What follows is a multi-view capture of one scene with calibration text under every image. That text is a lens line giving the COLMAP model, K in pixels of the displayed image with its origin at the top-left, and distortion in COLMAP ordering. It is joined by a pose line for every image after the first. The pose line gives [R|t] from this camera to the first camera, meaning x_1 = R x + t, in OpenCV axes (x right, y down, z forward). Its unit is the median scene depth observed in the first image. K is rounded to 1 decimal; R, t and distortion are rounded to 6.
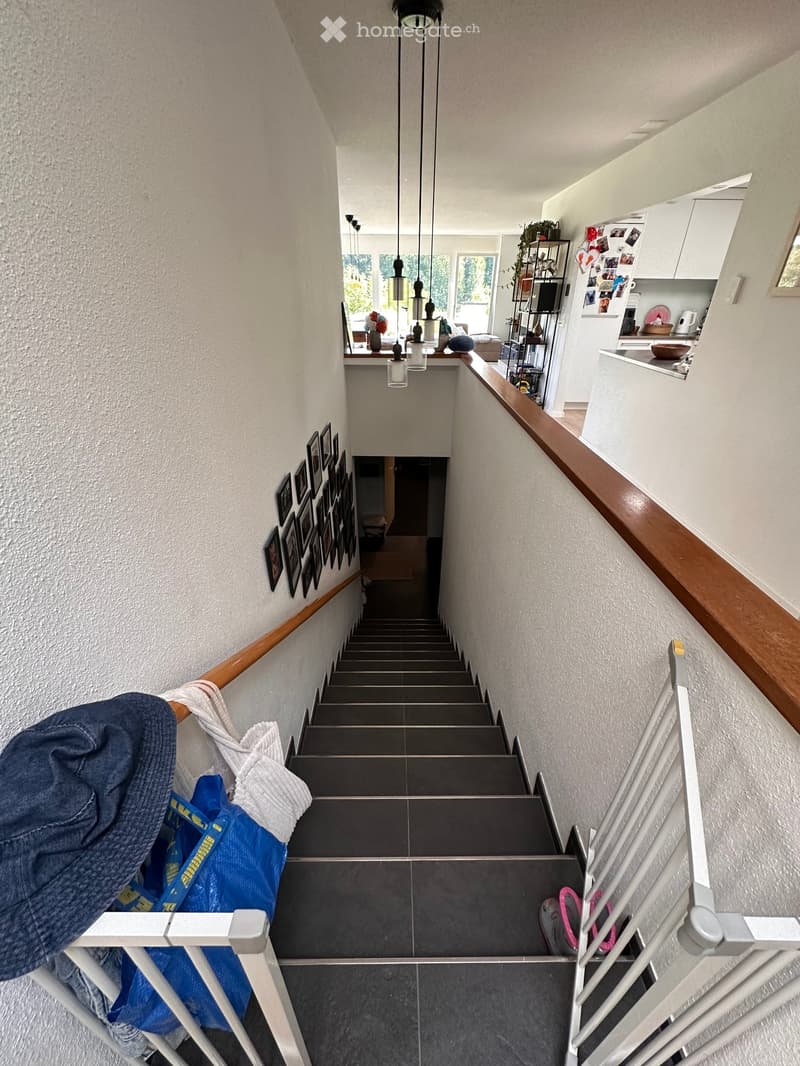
lens RADIAL K [[424.4, 0, 395.4], [0, 424.4, 534.5], [0, 0, 1]] dist [0.000180, -0.000164]
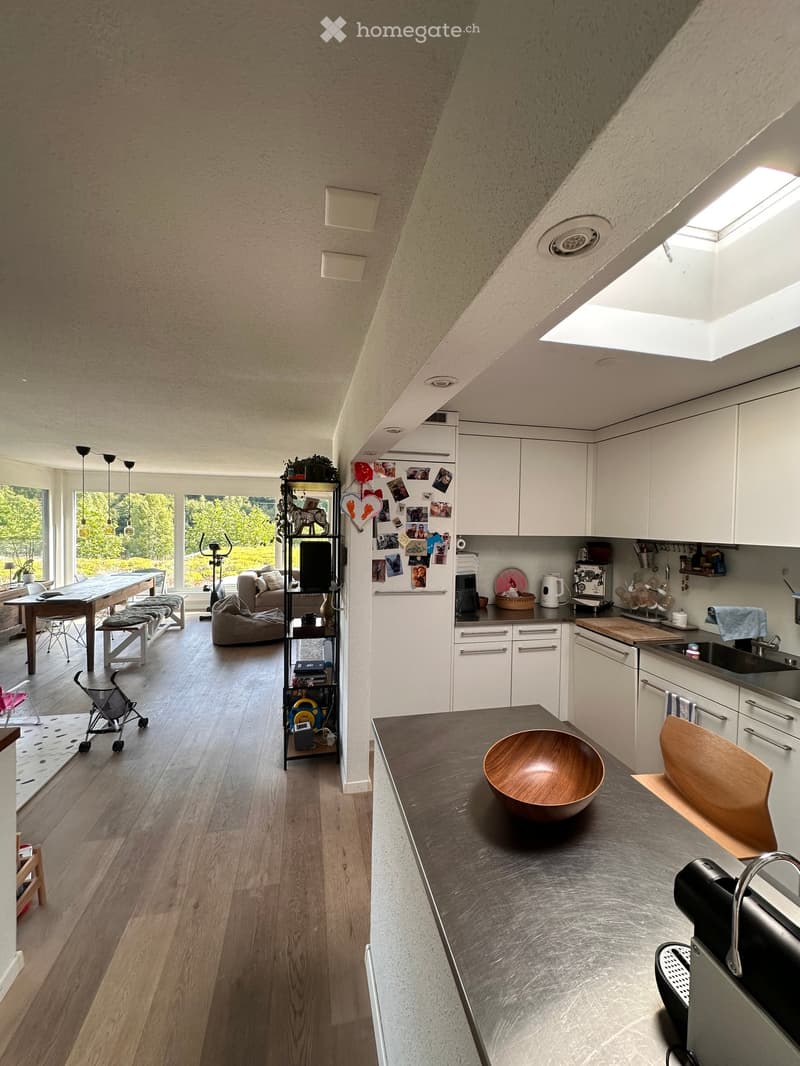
lens RADIAL K [[424.4, 0, 400.5], [0, 424.4, 532.7], [0, 0, 1]] dist [0.000180, -0.000164]
pose [[0.975938, 0.004418, 0.218005, 0.343895], [0.098514, 0.883003, -0.458913, -0.331532], [-0.194526, 0.469347, 0.861320, 0.481373]]
